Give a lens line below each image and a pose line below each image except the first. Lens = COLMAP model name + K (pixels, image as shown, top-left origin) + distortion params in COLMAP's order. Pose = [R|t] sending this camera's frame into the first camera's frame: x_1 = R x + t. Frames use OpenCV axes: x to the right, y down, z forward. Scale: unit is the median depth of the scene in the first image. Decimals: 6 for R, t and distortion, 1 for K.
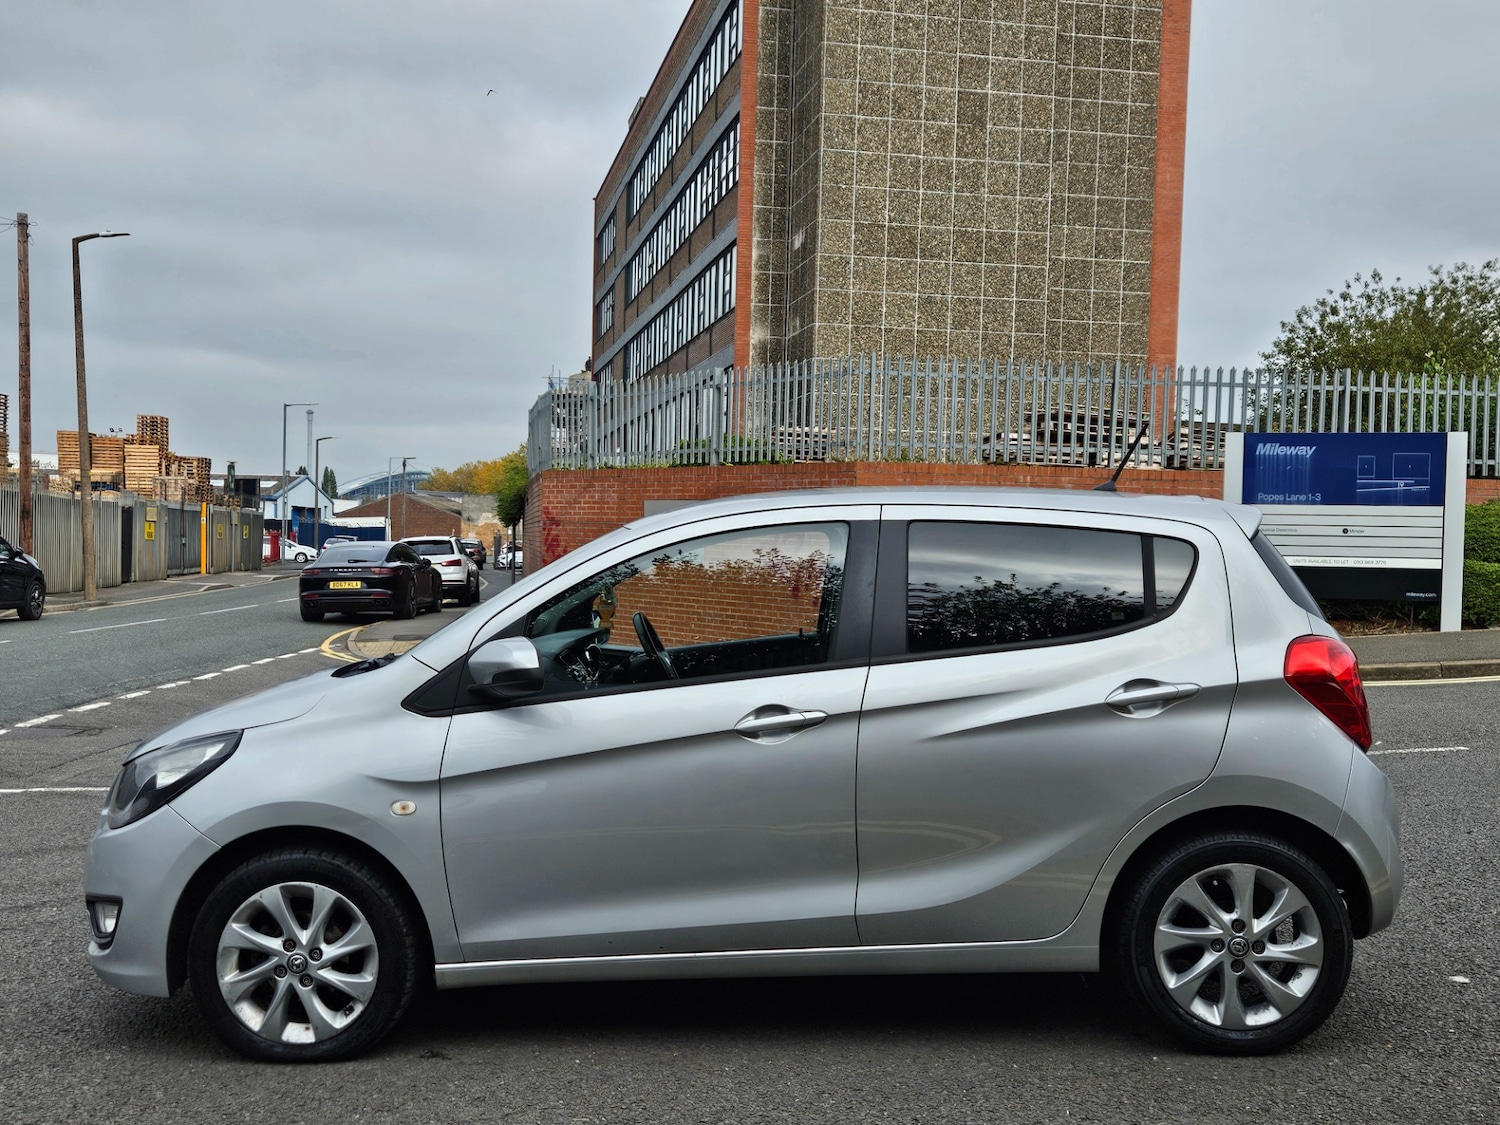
lens RADIAL K [[1566.3, 0, 692.5], [0, 1566.3, 584.1], [0, 0, 1]] dist [0.066937, -0.023085]
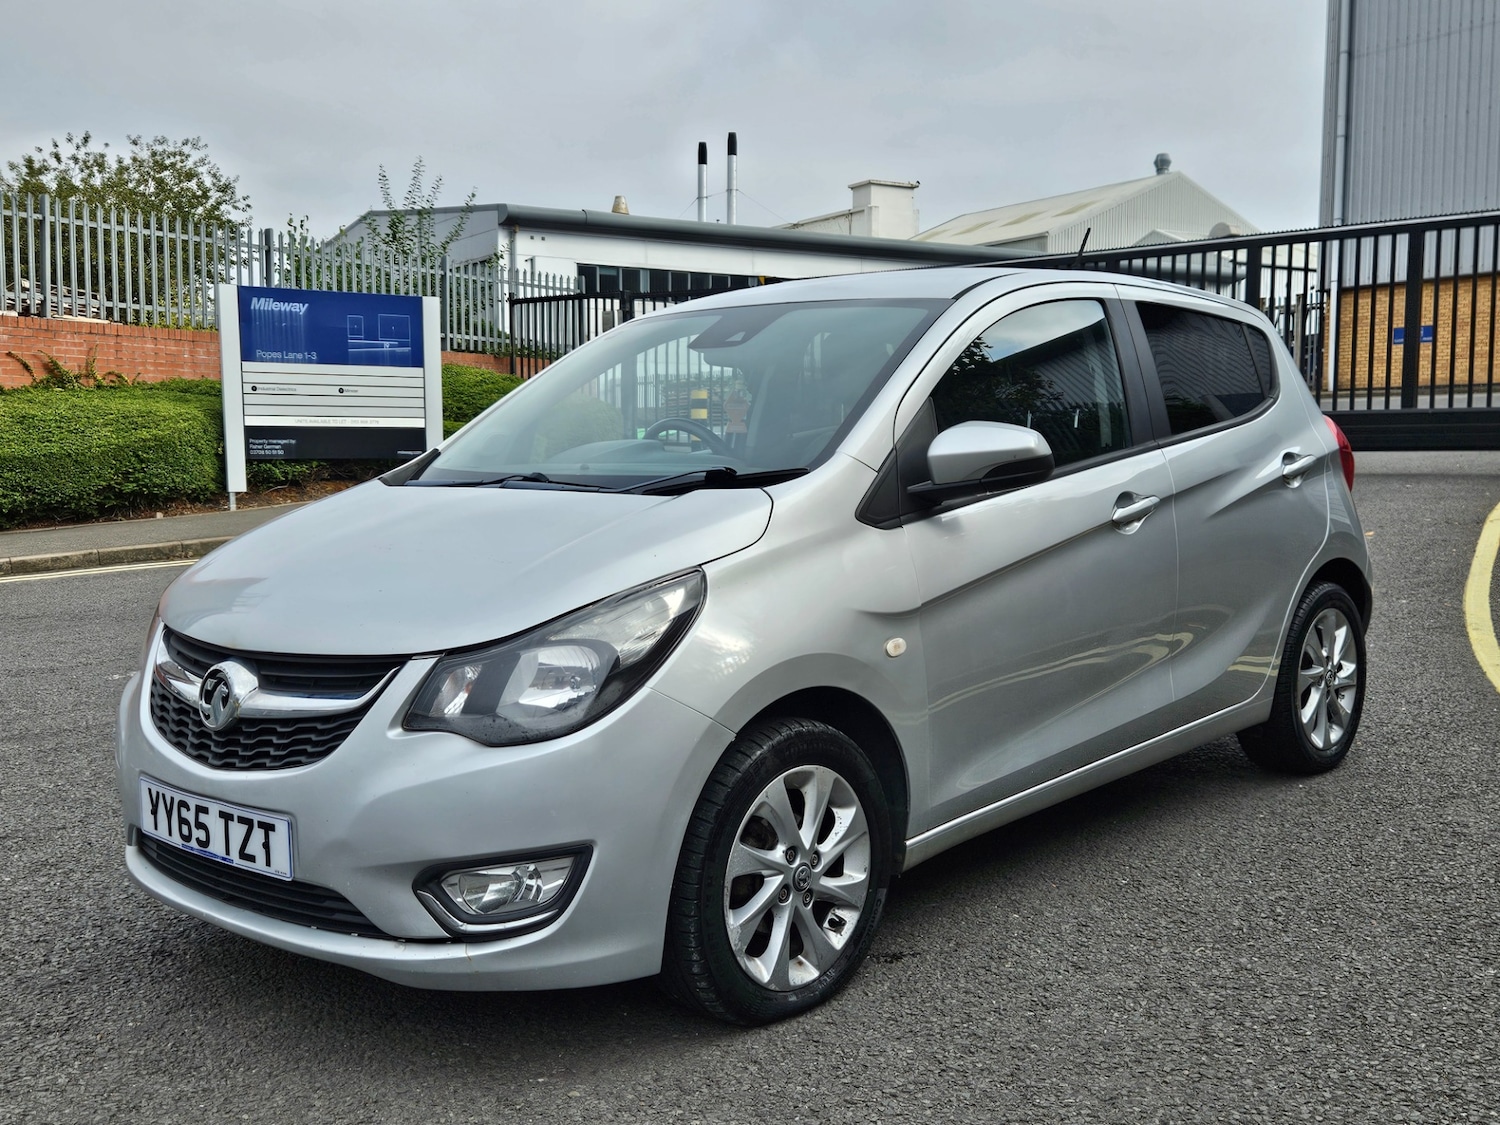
lens RADIAL K [[1600.1, 0, 727.1], [0, 1600.1, 596.4], [0, 0, 1]] dist [0.092170, -0.104645]
pose [[0.646717, -0.090021, 0.757400, -0.220620], [0.032130, 0.995345, 0.090866, 0.011748], [-0.762053, -0.034429, 0.646598, 0.148727]]
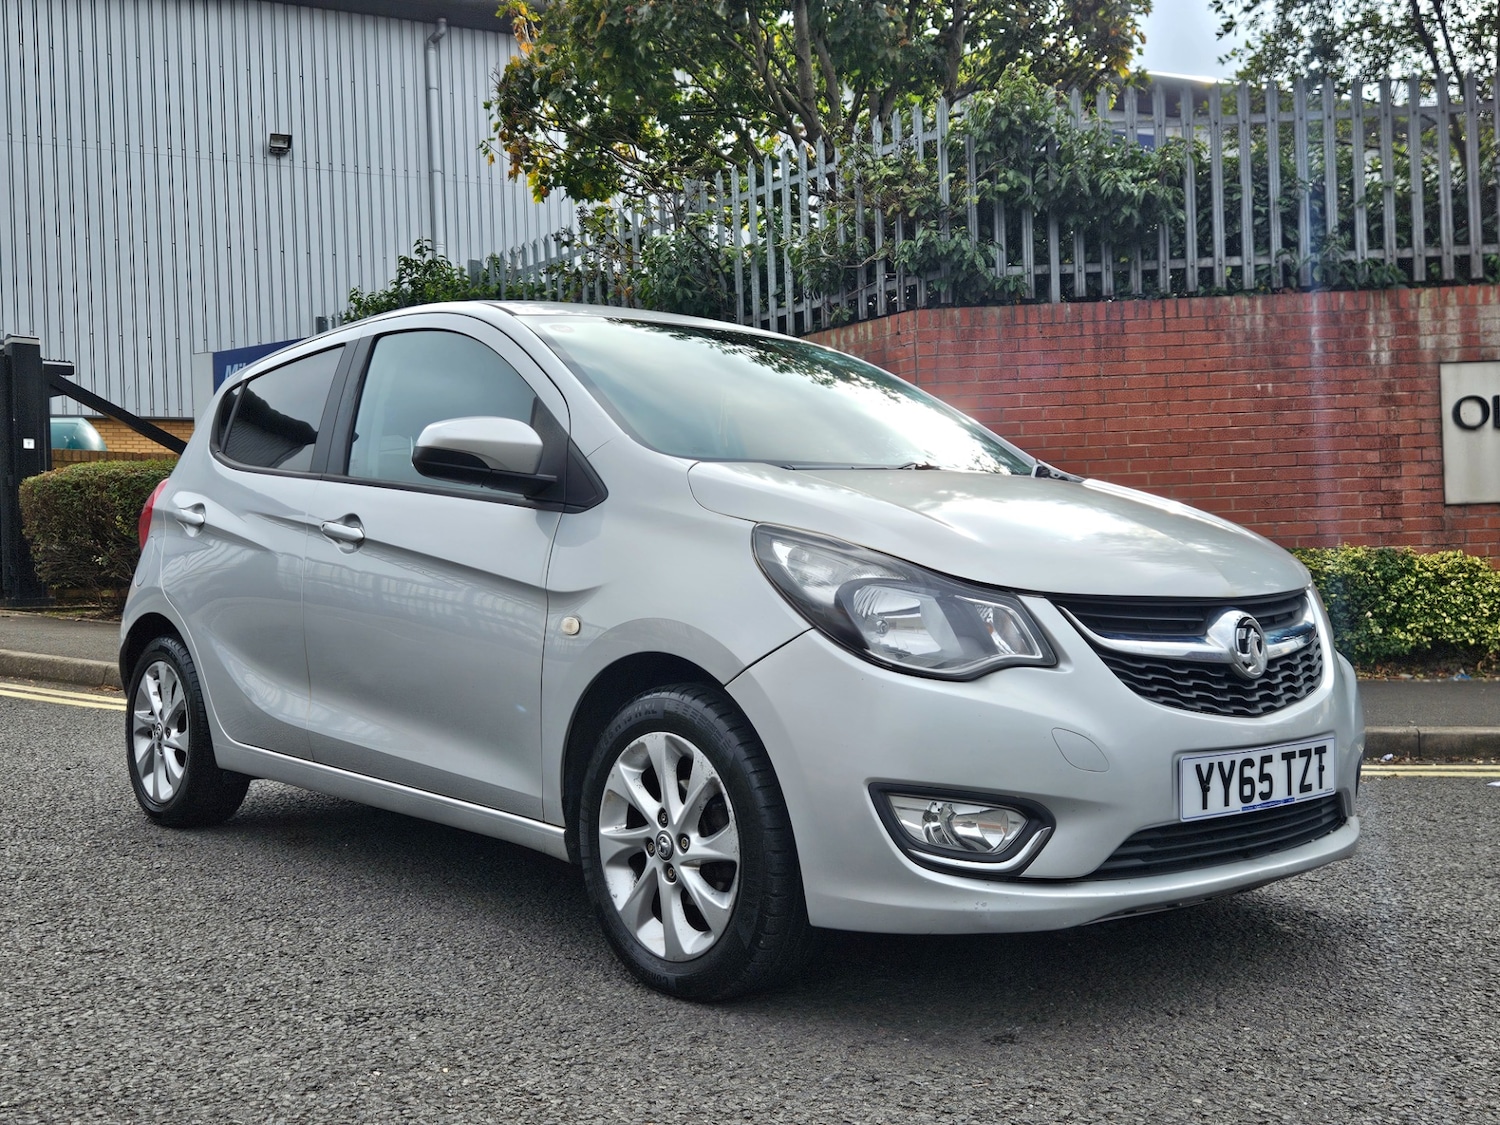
lens RADIAL K [[1585.5, 0, 729.4], [0, 1585.5, 579.7], [0, 0, 1]] dist [0.090074, -0.103259]
pose [[-0.690841, 0.014279, 0.722866, -0.209558], [0.037209, 0.999182, 0.015824, 0.026519], [-0.722049, 0.037829, -0.690807, 0.501084]]
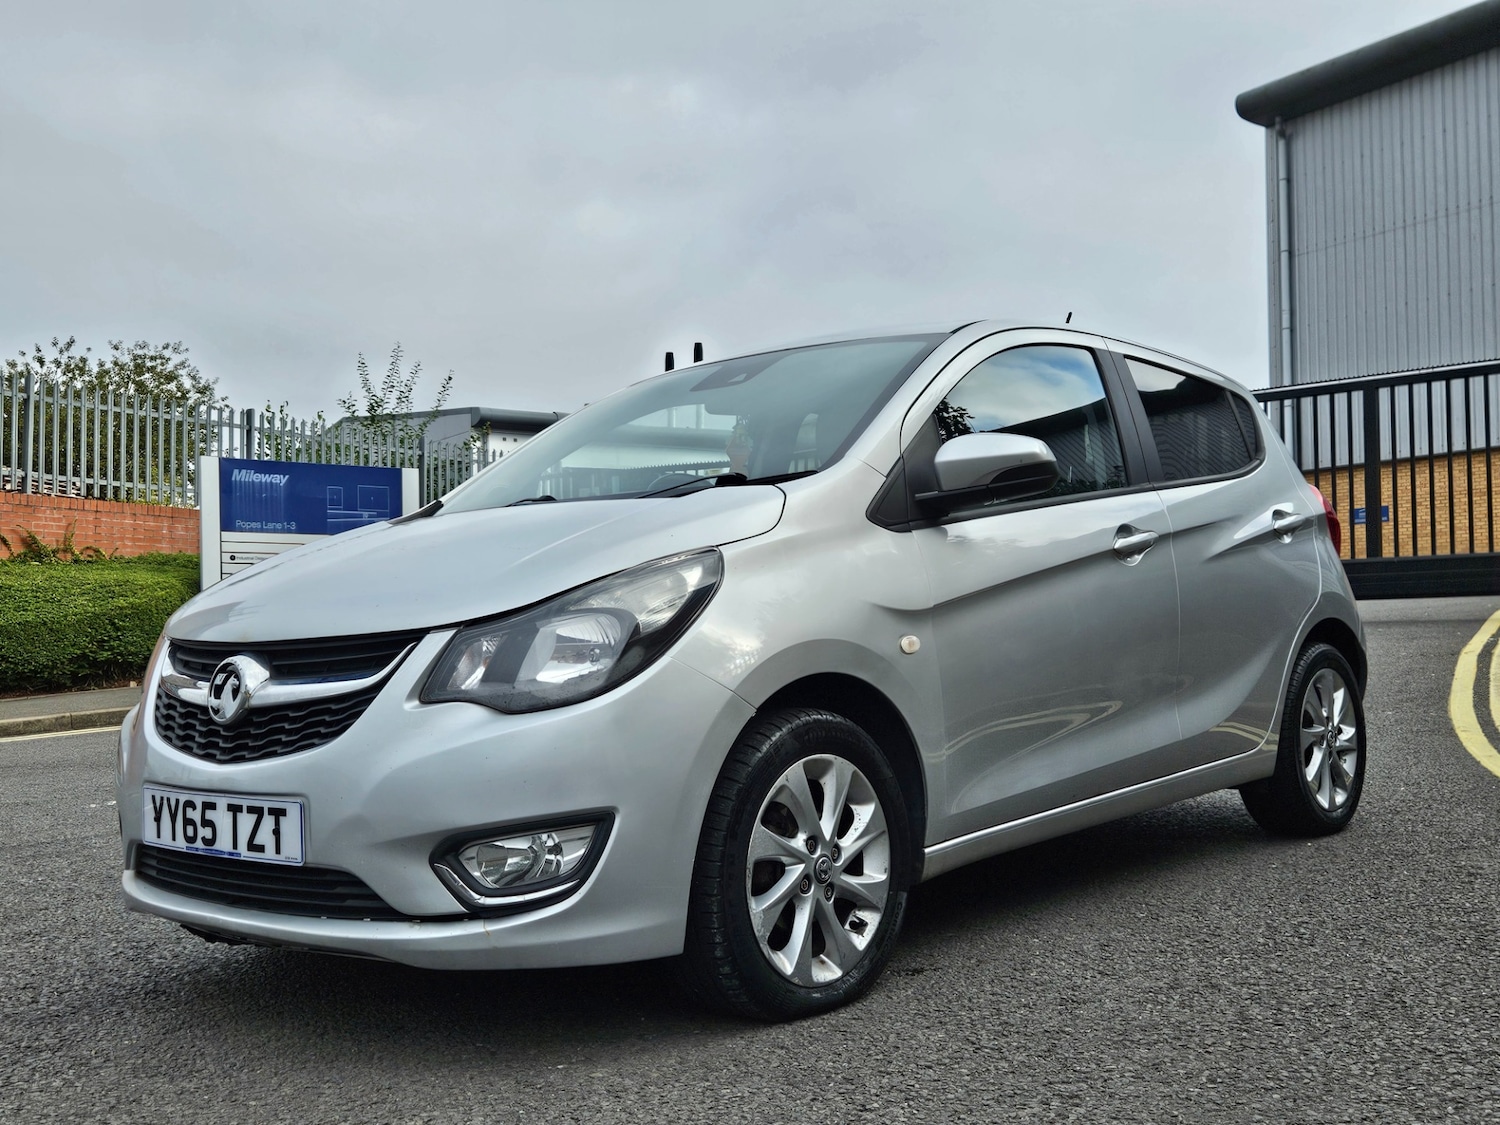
lens RADIAL K [[1600.1, 0, 727.1], [0, 1600.1, 596.4], [0, 0, 1]] dist [0.092170, -0.104645]
pose [[0.631468, -0.001527, 0.775400, -0.225359], [0.044902, 0.998392, -0.034601, 0.037912], [-0.774101, 0.056666, 0.630521, 0.153448]]
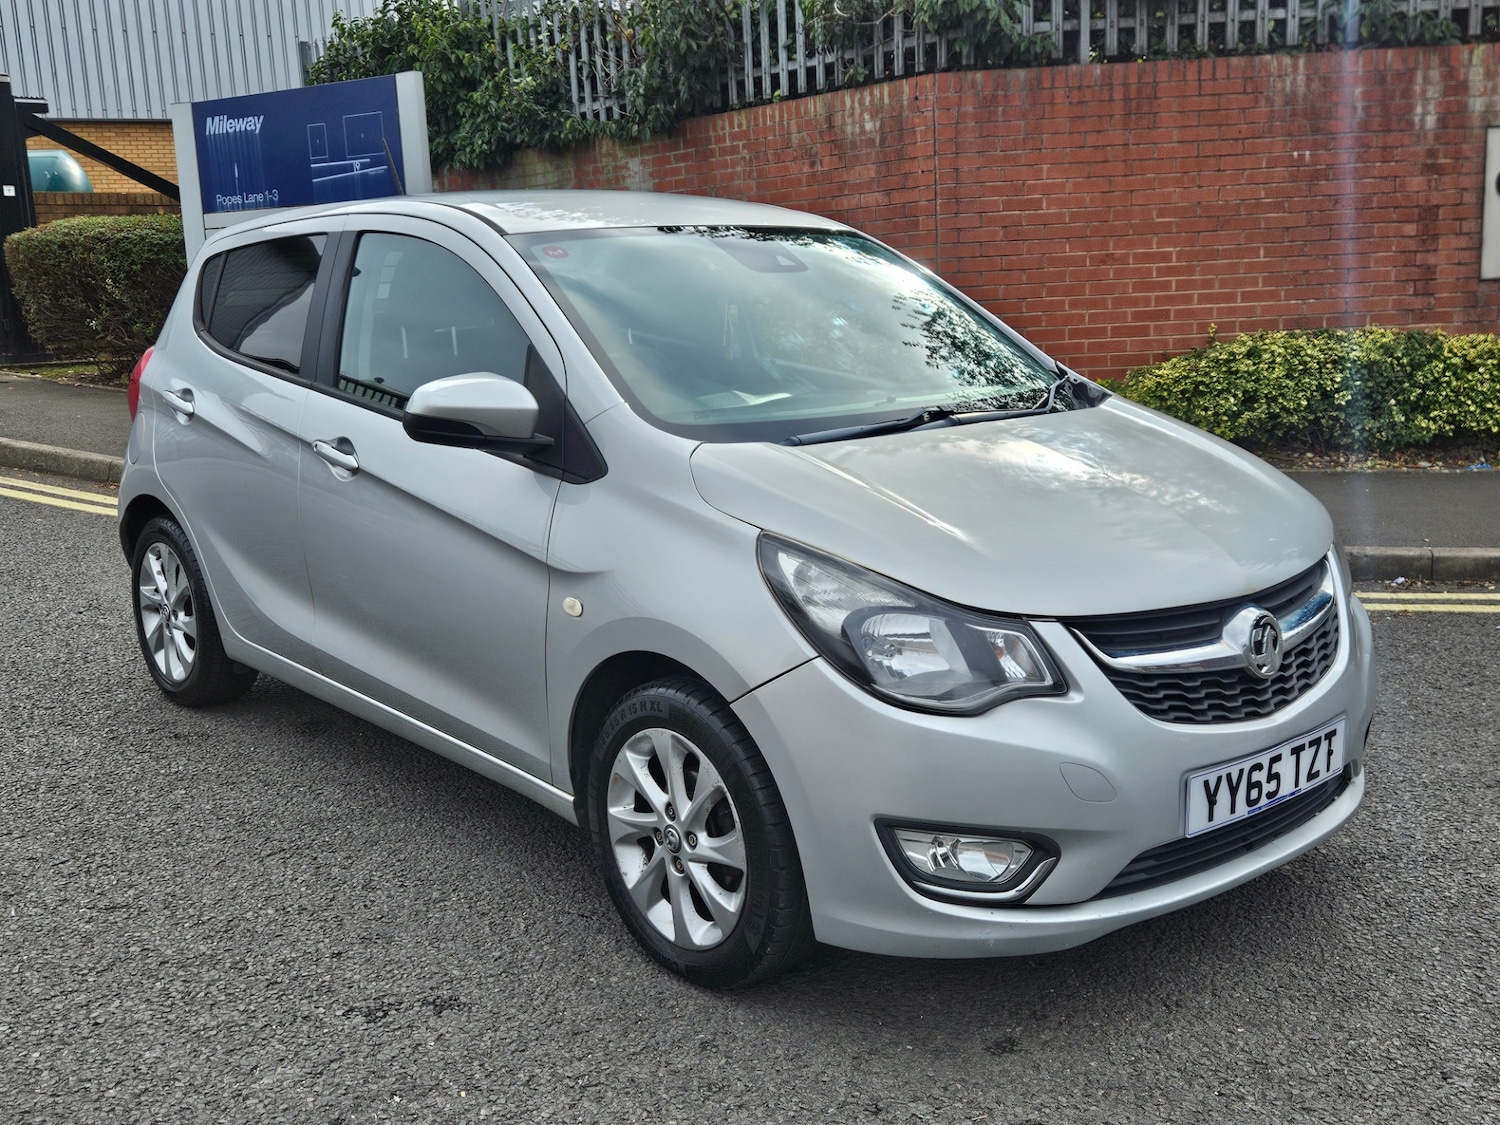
lens RADIAL K [[1585.2, 0, 739.7], [0, 1585.2, 584.0], [0, 0, 1]] dist [0.096762, -0.125624]
pose [[-0.689705, -0.125642, 0.713106, -0.204534], [0.046297, 0.975164, 0.216591, -0.011085], [-0.722609, 0.182399, -0.666759, 0.492590]]
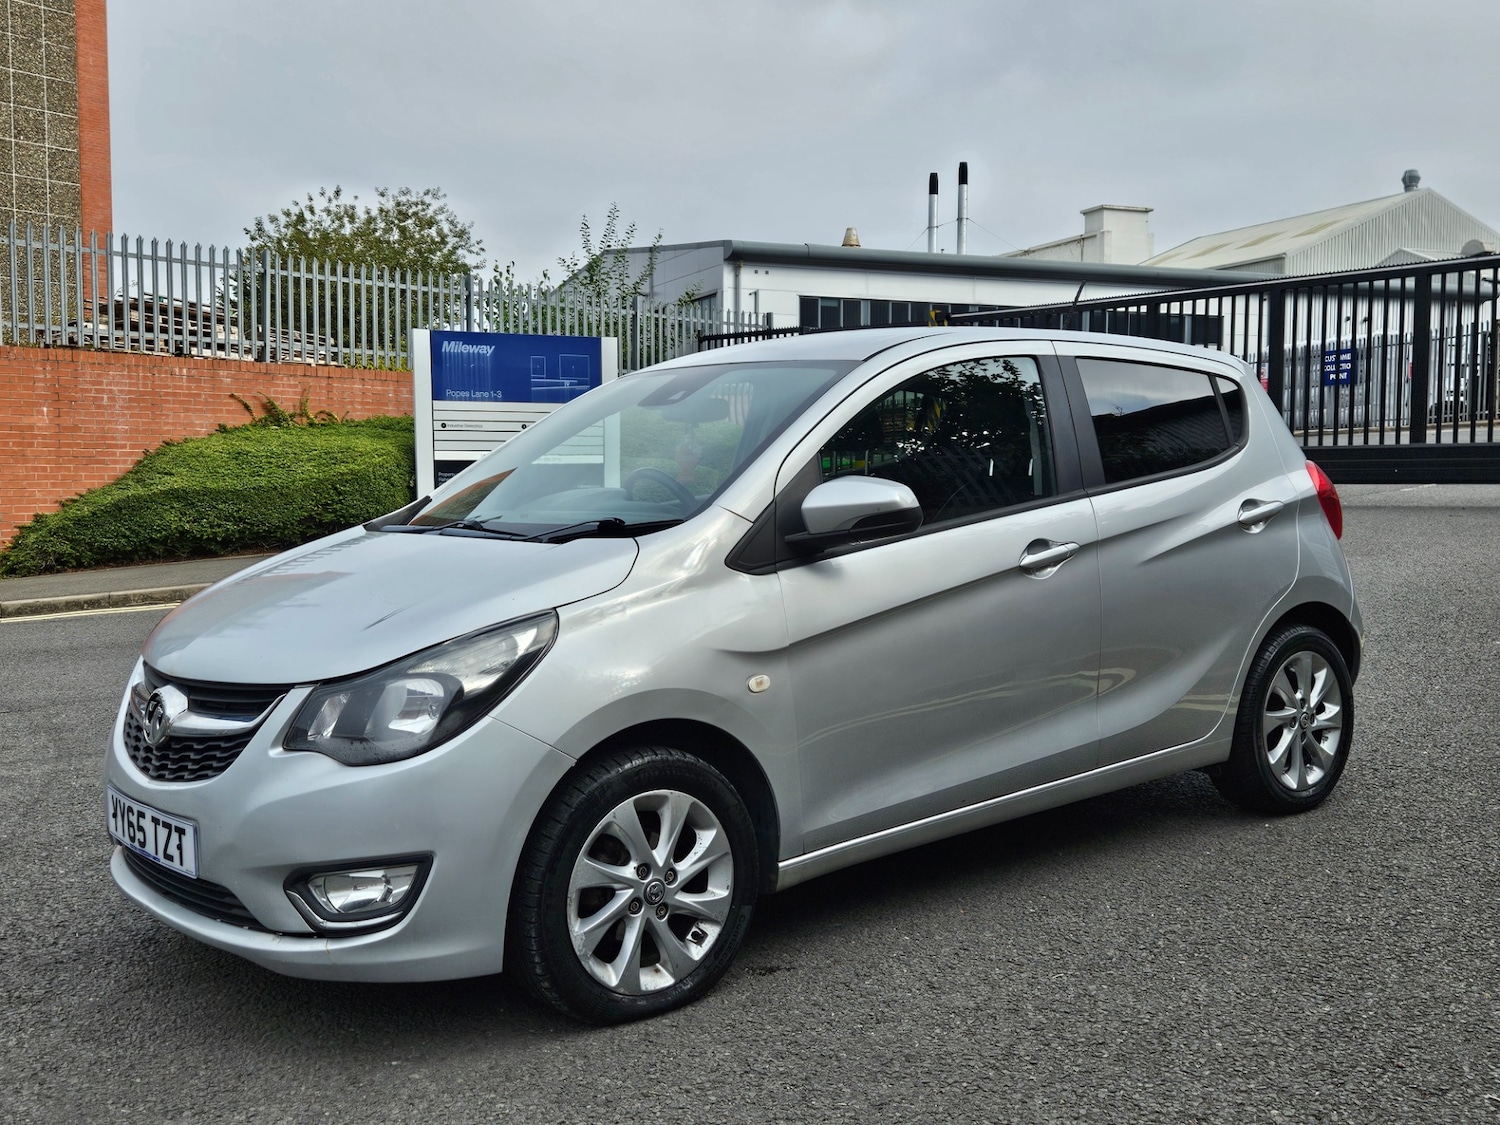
lens RADIAL K [[1585.5, 0, 729.4], [0, 1585.5, 579.7], [0, 0, 1]] dist [0.090074, -0.103259]
pose [[0.751254, -0.064381, 0.656866, -0.199293], [0.032676, 0.997639, 0.060410, 0.009505], [-0.659204, -0.023920, 0.751584, 0.100316]]
